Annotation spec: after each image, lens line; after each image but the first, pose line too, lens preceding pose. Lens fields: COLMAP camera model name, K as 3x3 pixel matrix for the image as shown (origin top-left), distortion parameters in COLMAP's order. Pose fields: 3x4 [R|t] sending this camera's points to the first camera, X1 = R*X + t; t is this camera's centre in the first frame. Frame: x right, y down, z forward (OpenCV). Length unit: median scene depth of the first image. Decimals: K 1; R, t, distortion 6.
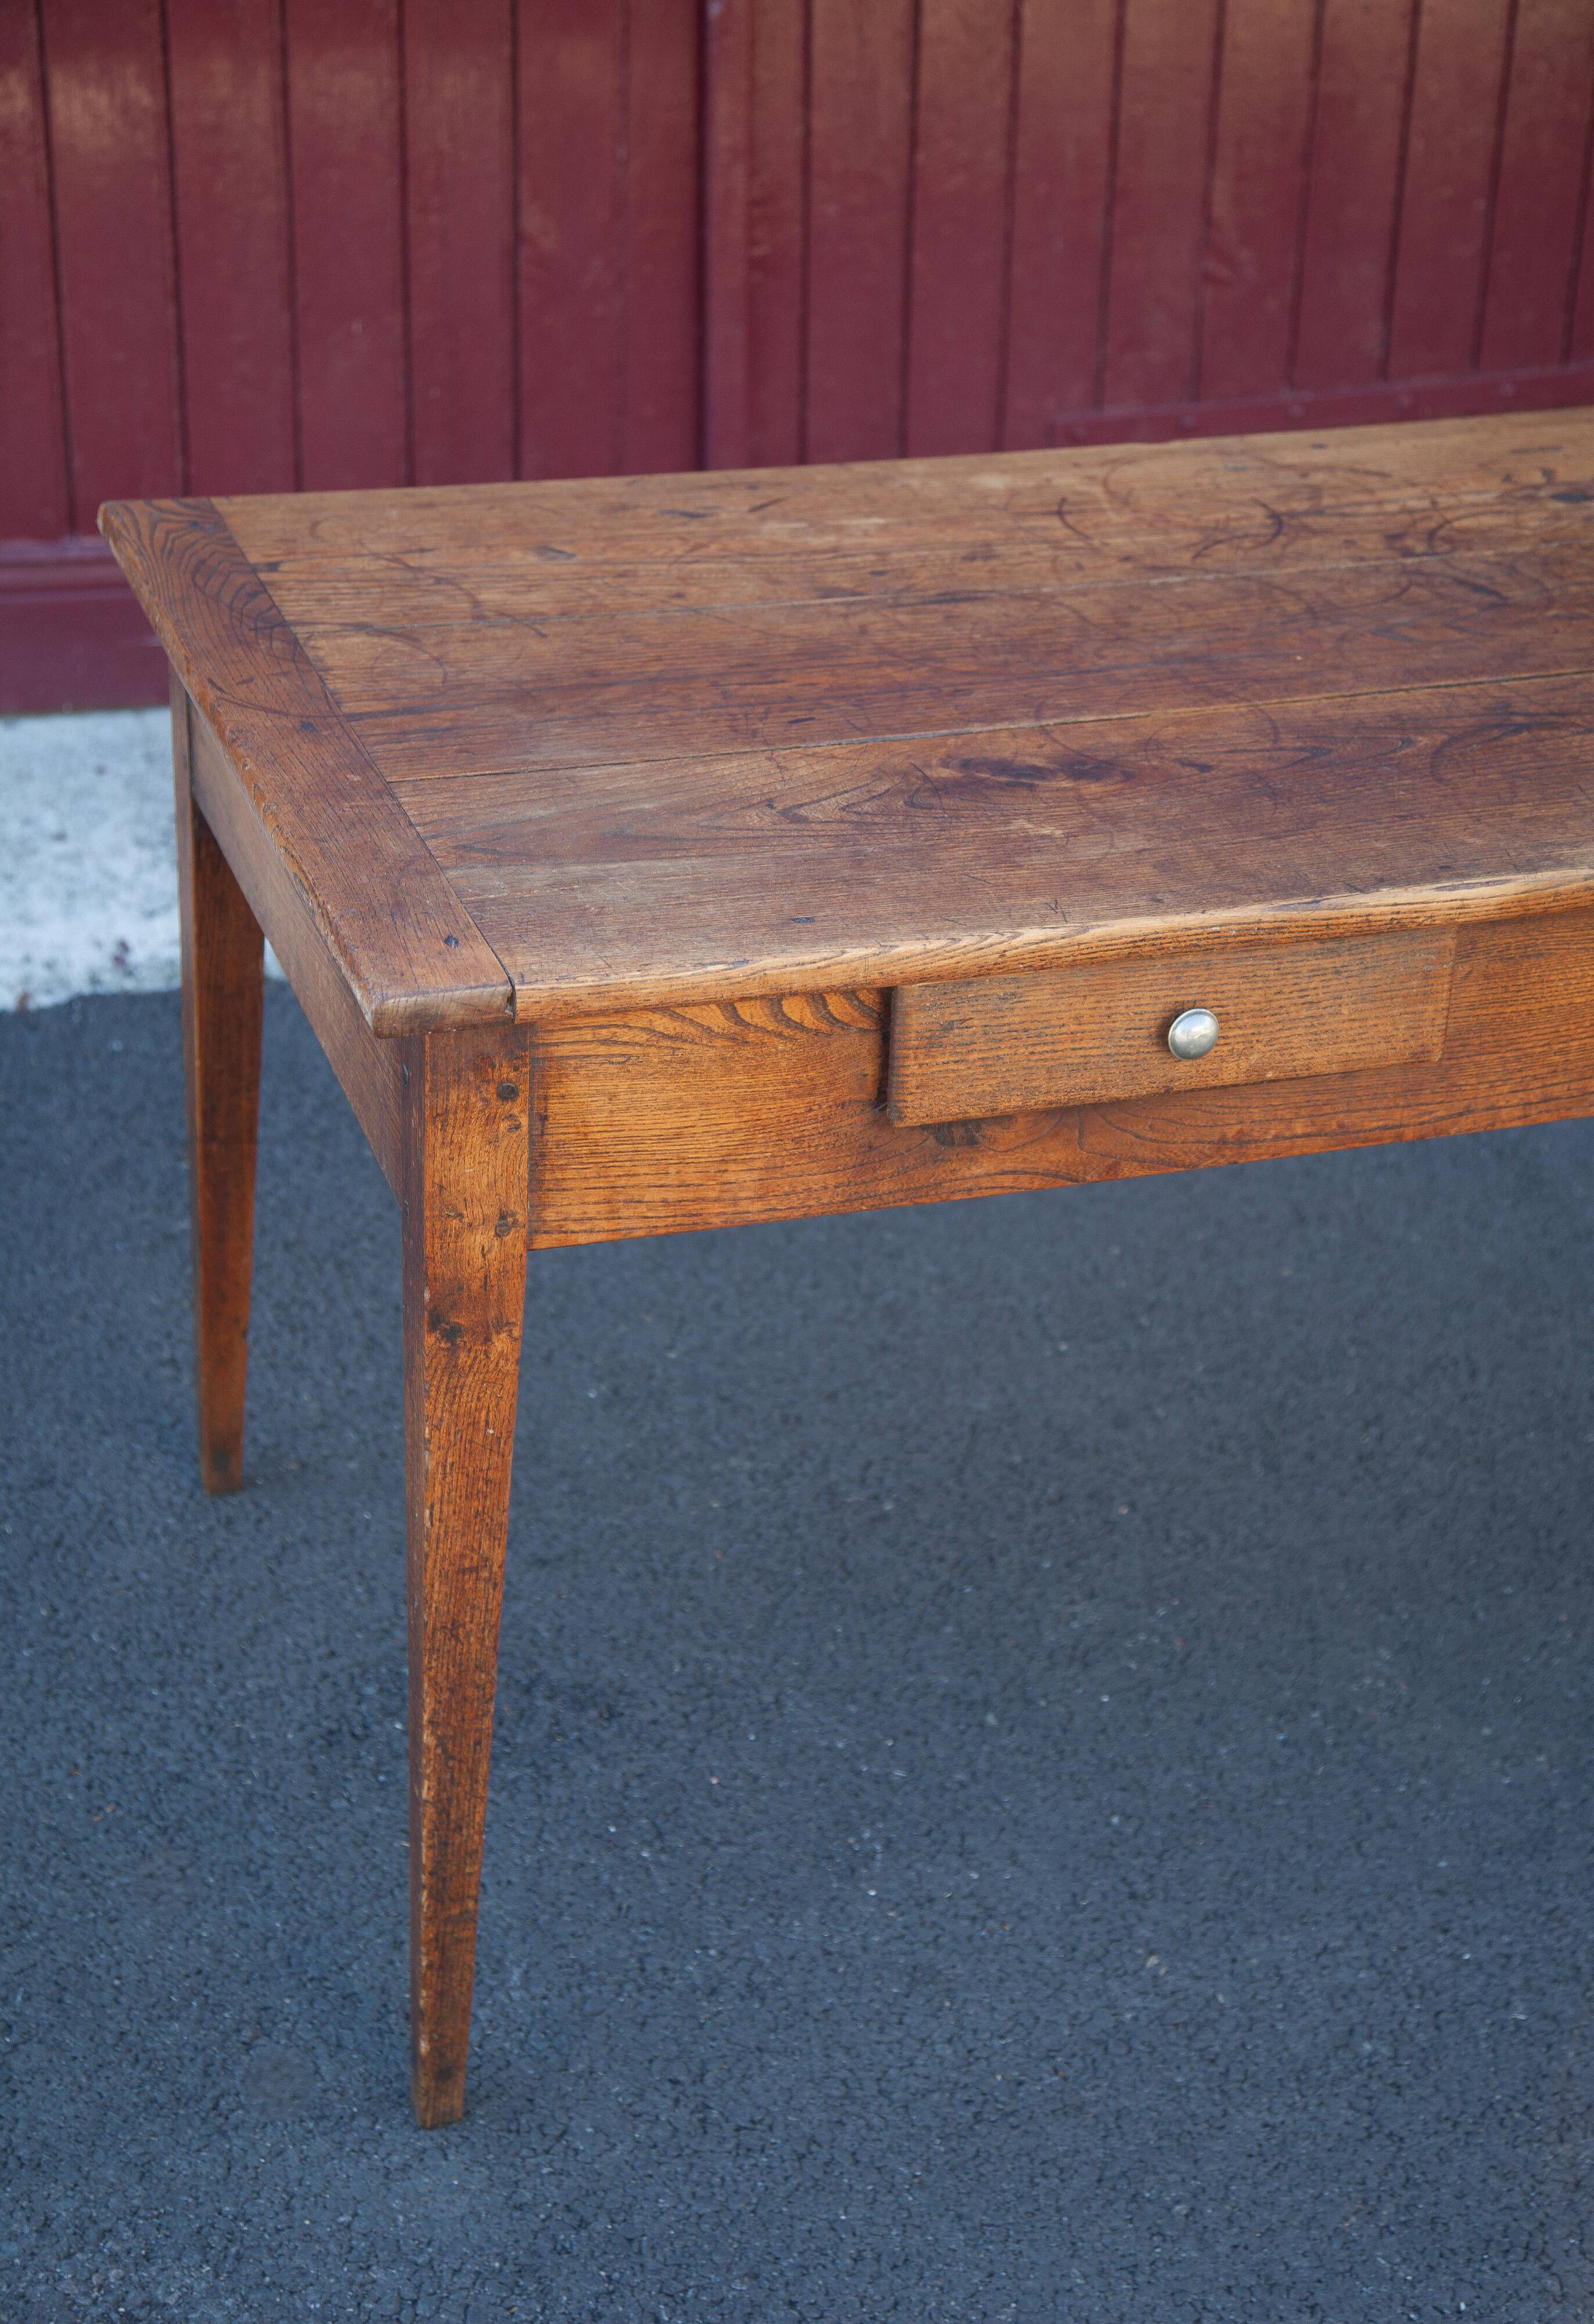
lens RADIAL K [[3703.7, 0, 826.4], [0, 3703.7, 1203.0], [0, 0, 1]] dist [0.202694, 0.000000]
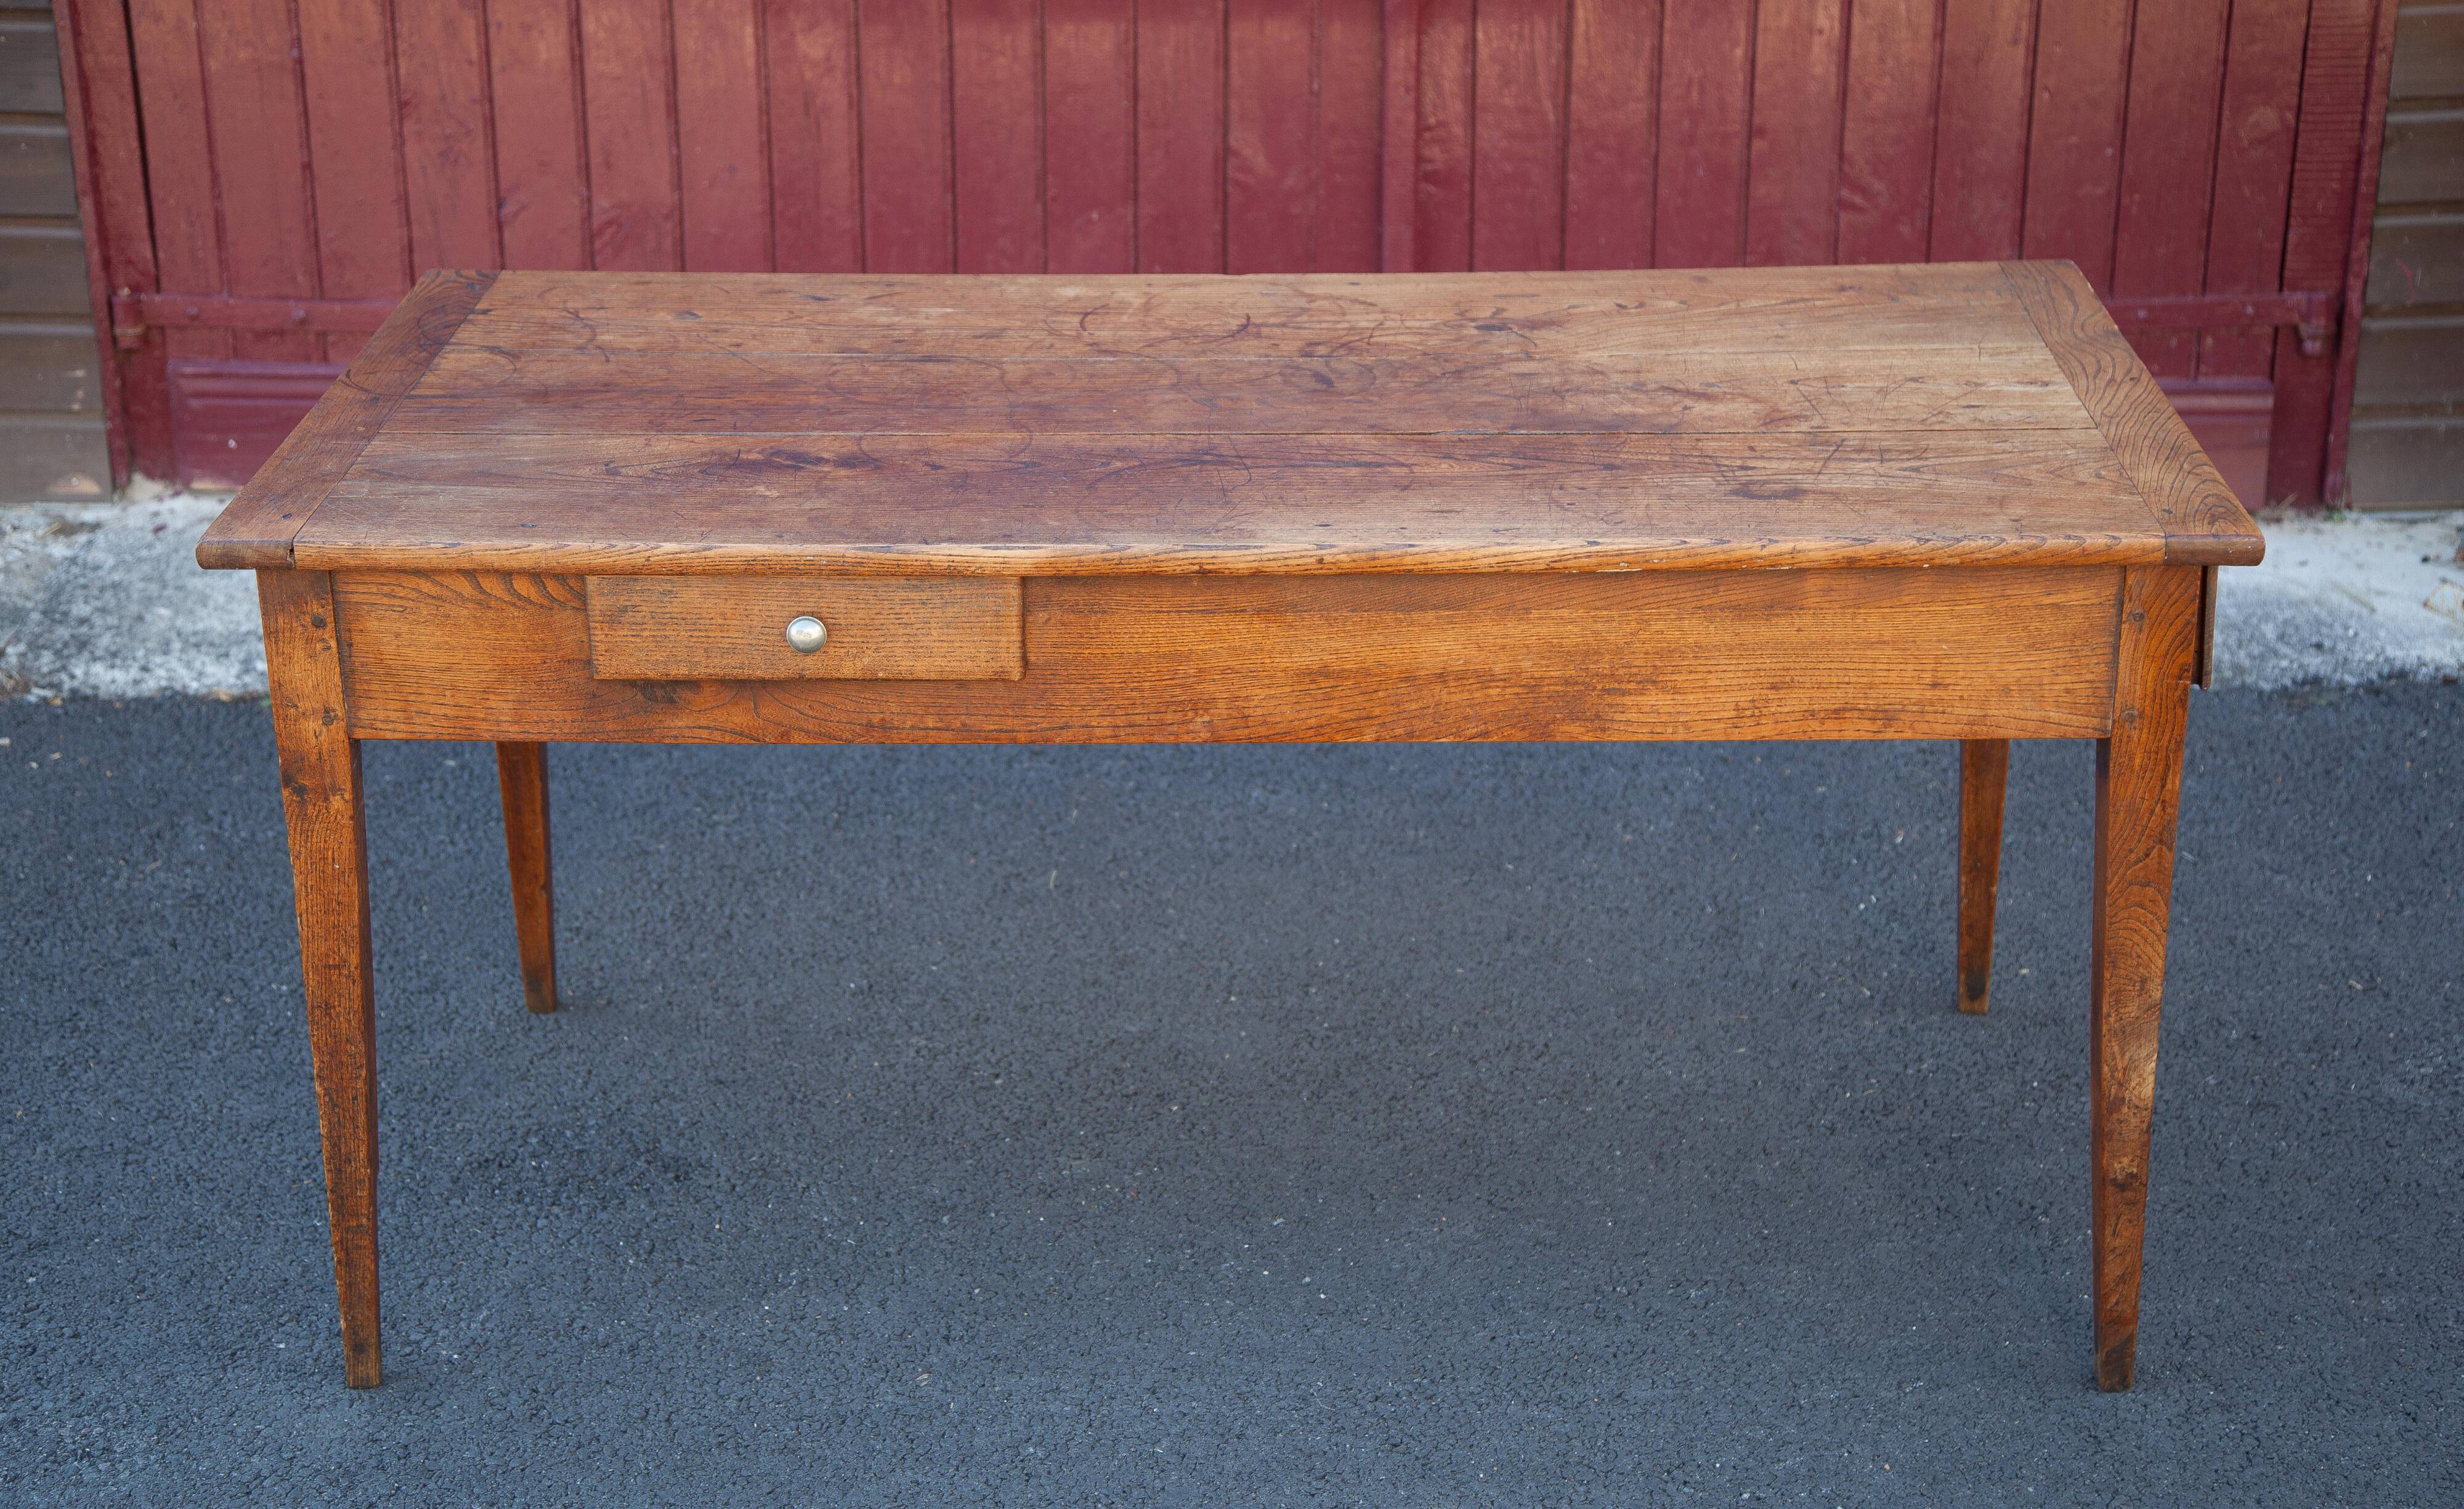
lens RADIAL K [[3654.3, 0, 1213.8], [0, 3654.3, 834.6], [0, 0, 1]] dist [0.177732, 0.000000]
pose [[0.932850, 0.093557, -0.347904, 0.664243], [-0.124694, 0.989851, -0.068160, 0.095112], [0.337997, 0.106965, 0.935049, -0.216044]]
